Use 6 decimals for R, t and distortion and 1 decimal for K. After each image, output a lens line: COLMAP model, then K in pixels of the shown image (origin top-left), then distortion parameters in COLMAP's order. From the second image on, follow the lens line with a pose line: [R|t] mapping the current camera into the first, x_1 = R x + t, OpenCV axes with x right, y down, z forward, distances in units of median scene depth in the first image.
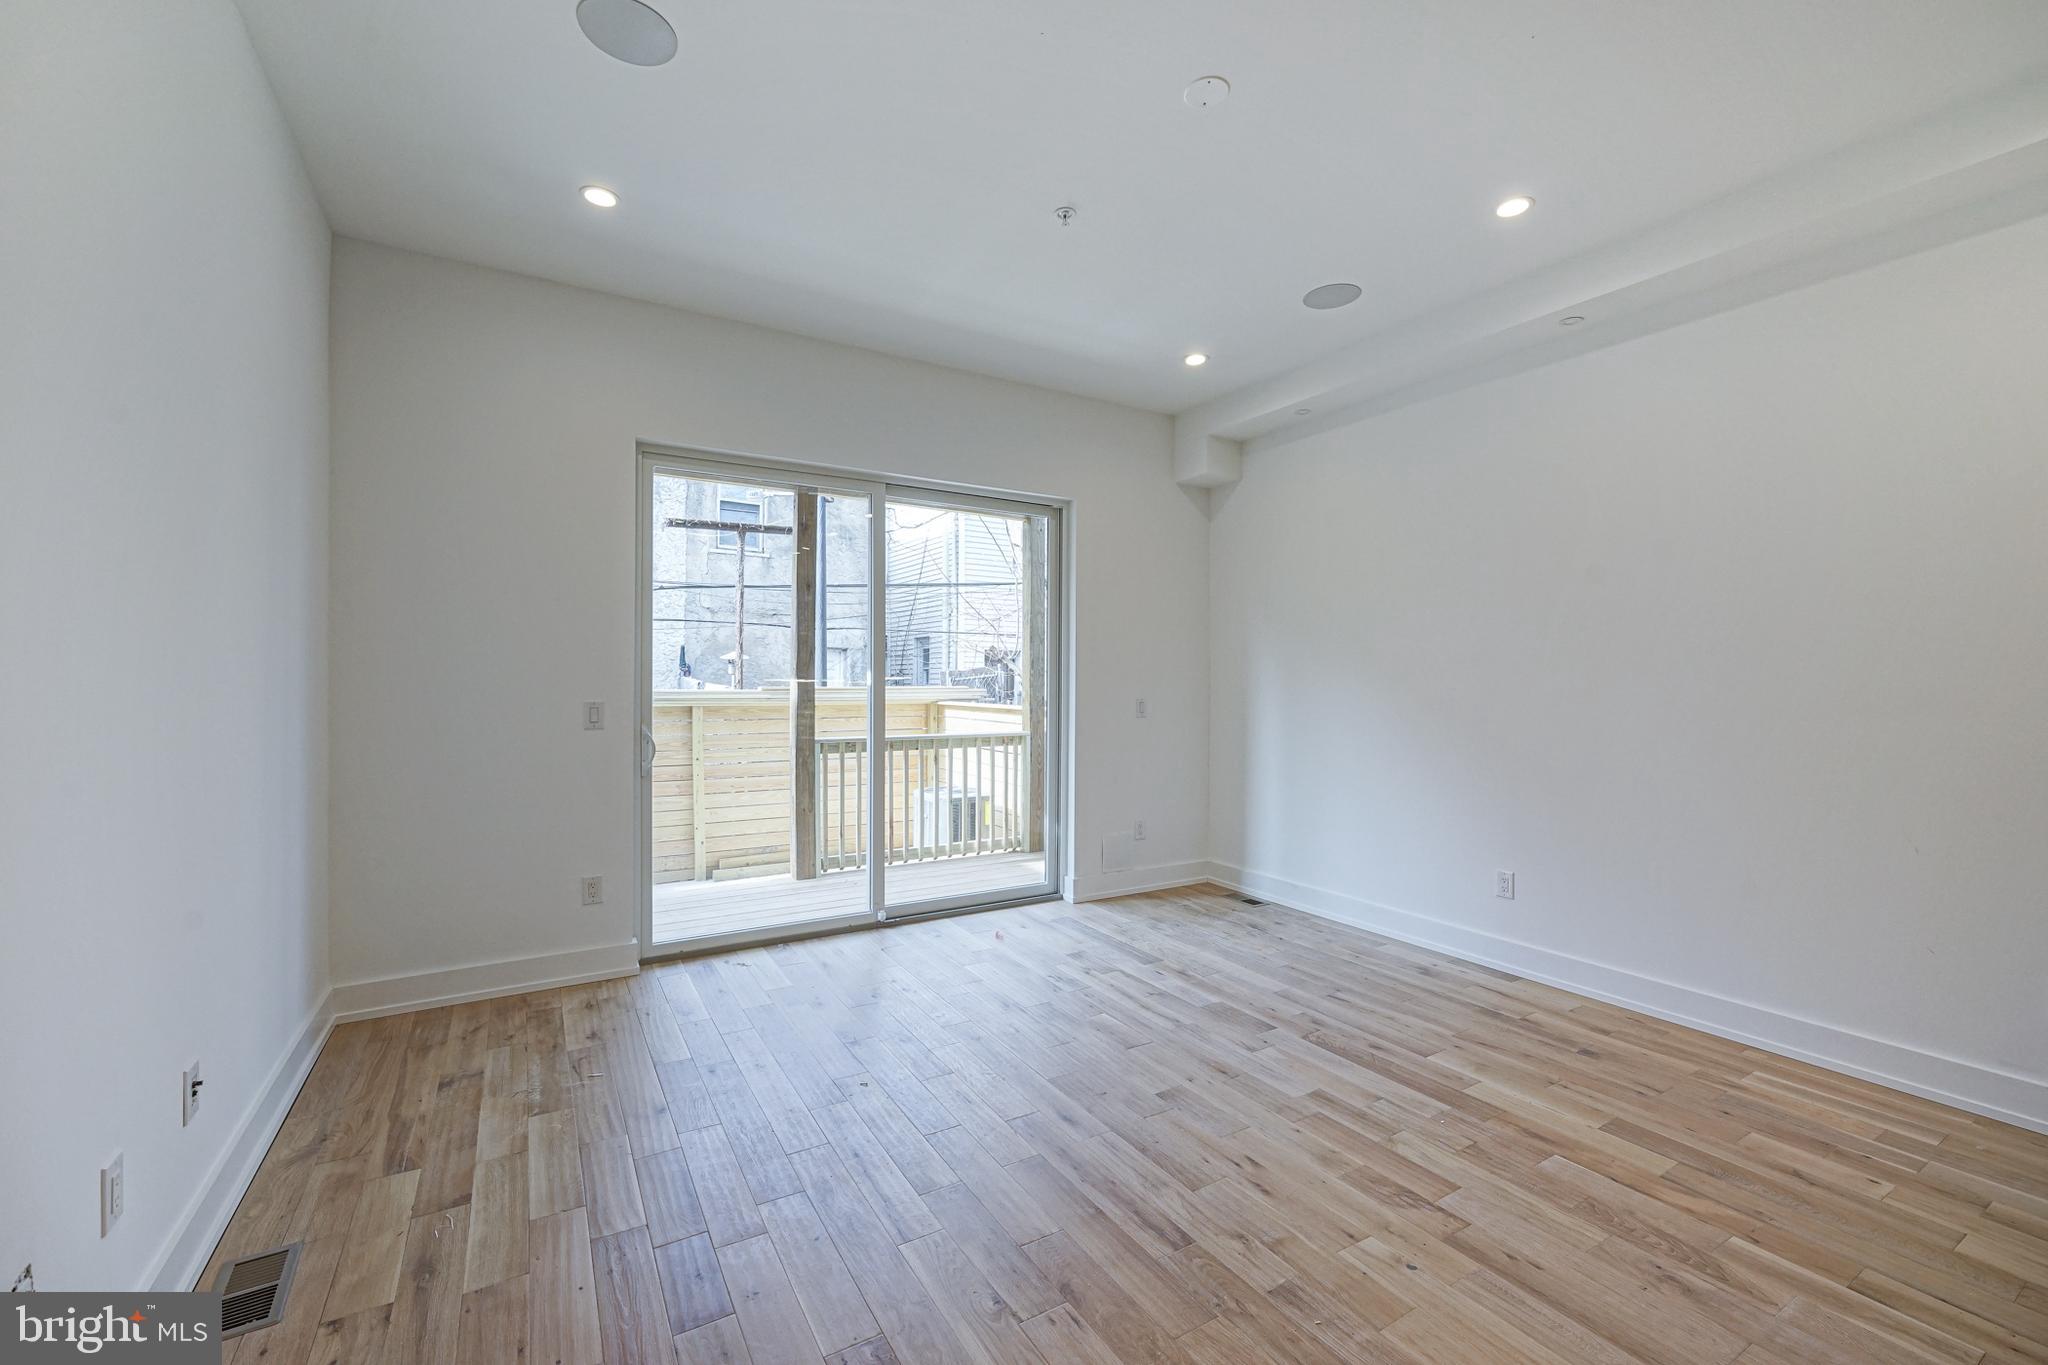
lens RADIAL K [[834.1, 0, 1001.6], [0, 834.1, 682.7], [0, 0, 1]] dist [-0.003018, 0.000707]
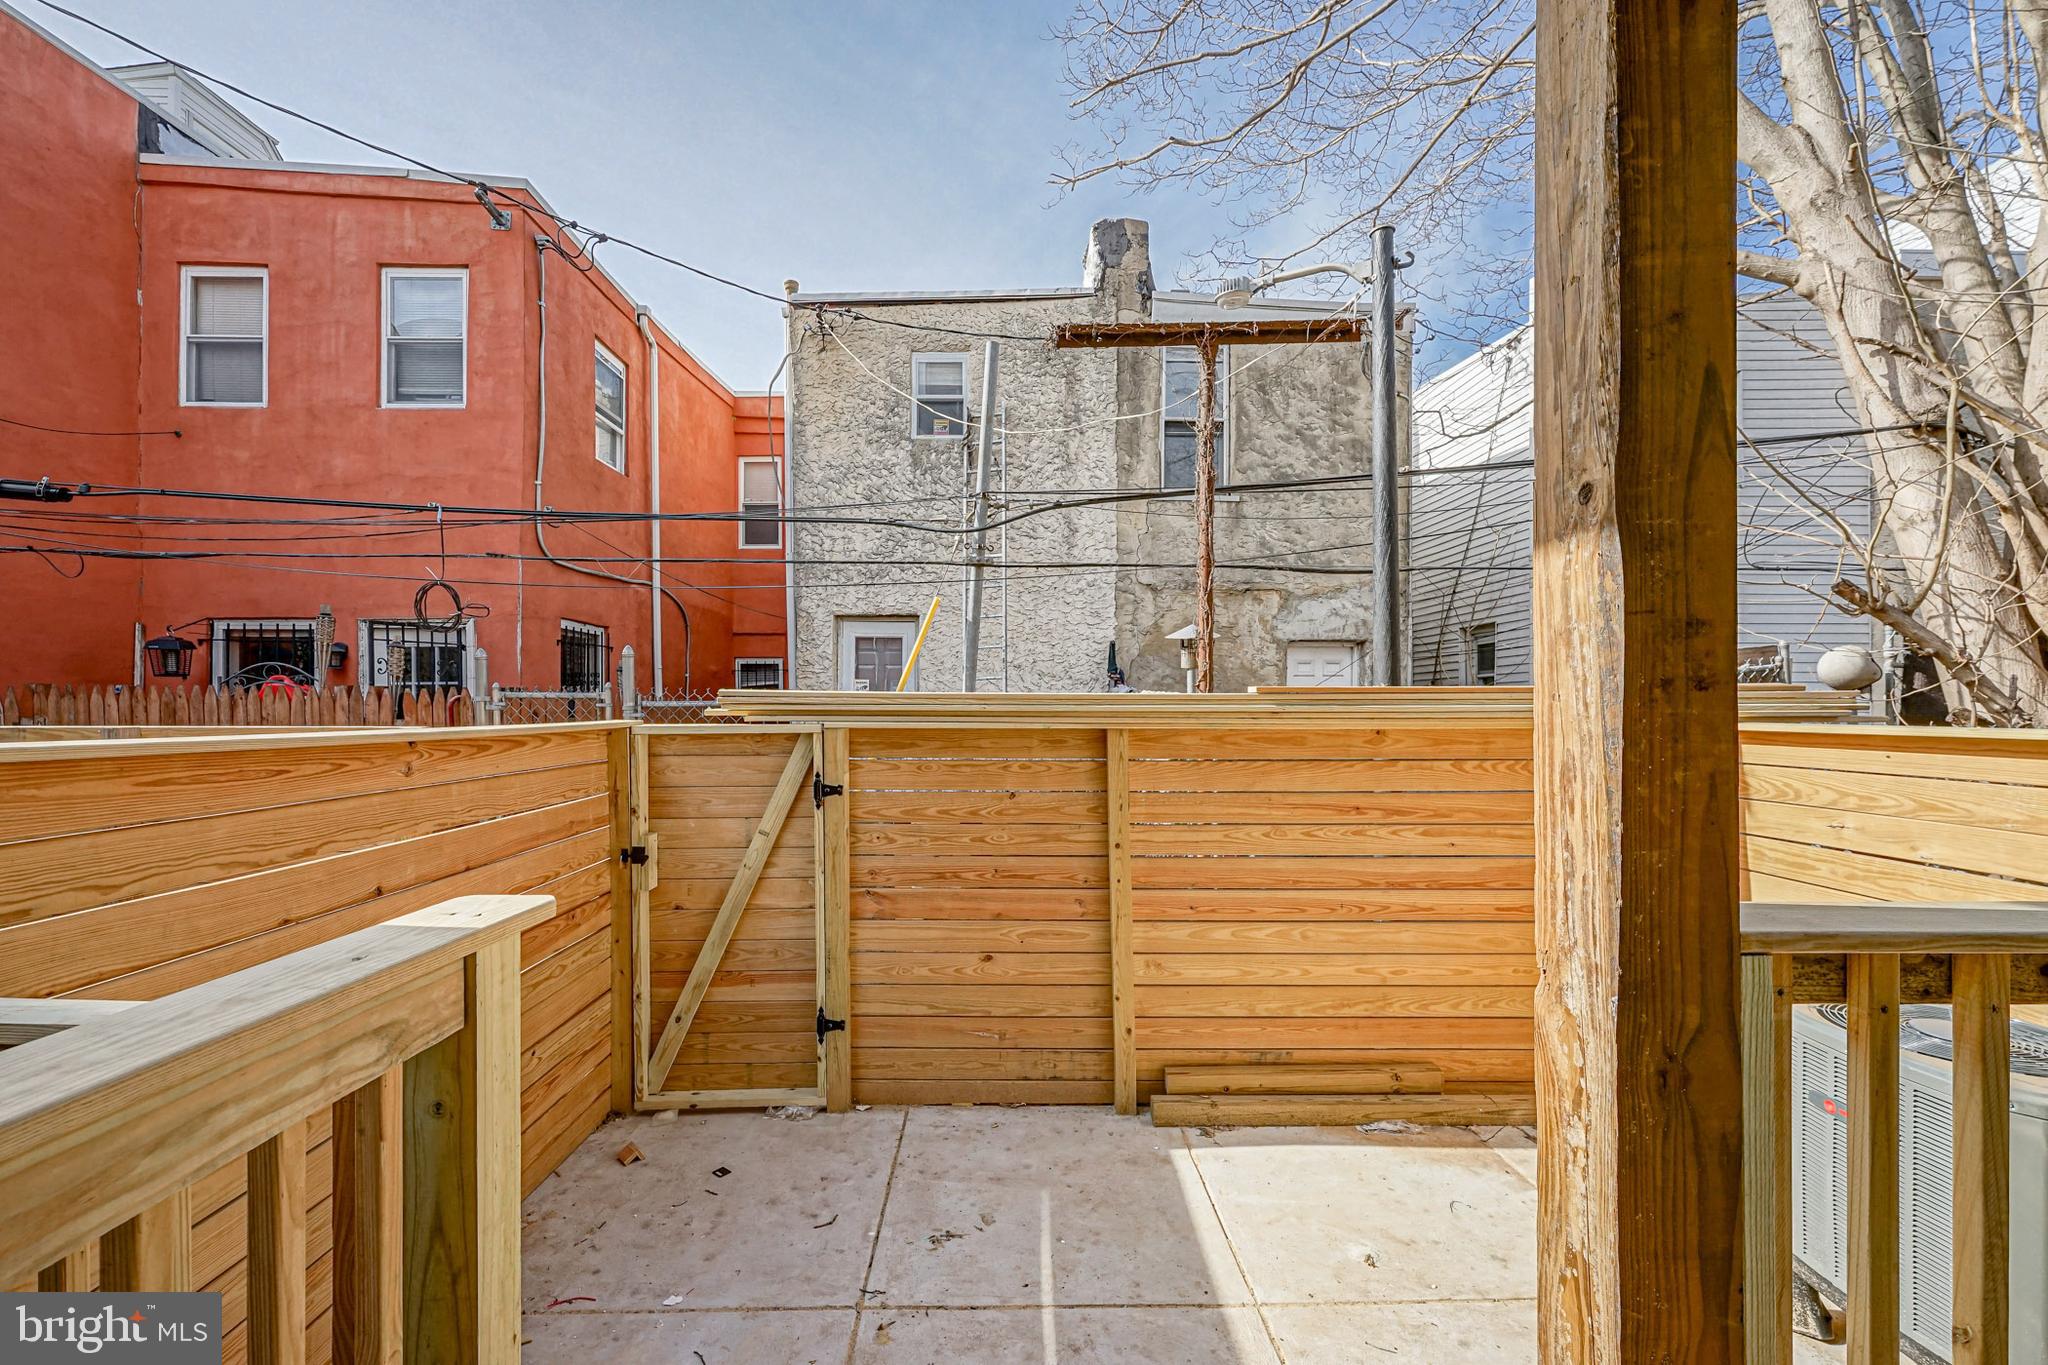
lens RADIAL K [[834.1, 0, 1024.0], [0, 834.1, 702.9], [0, 0, 1]] dist [-0.003018, 0.000707]
pose [[0.880432, -0.007136, -0.474118, -0.431405], [0.002796, 0.999947, -0.009859, 0.041172], [0.474163, 0.007354, 0.880406, 1.278310]]
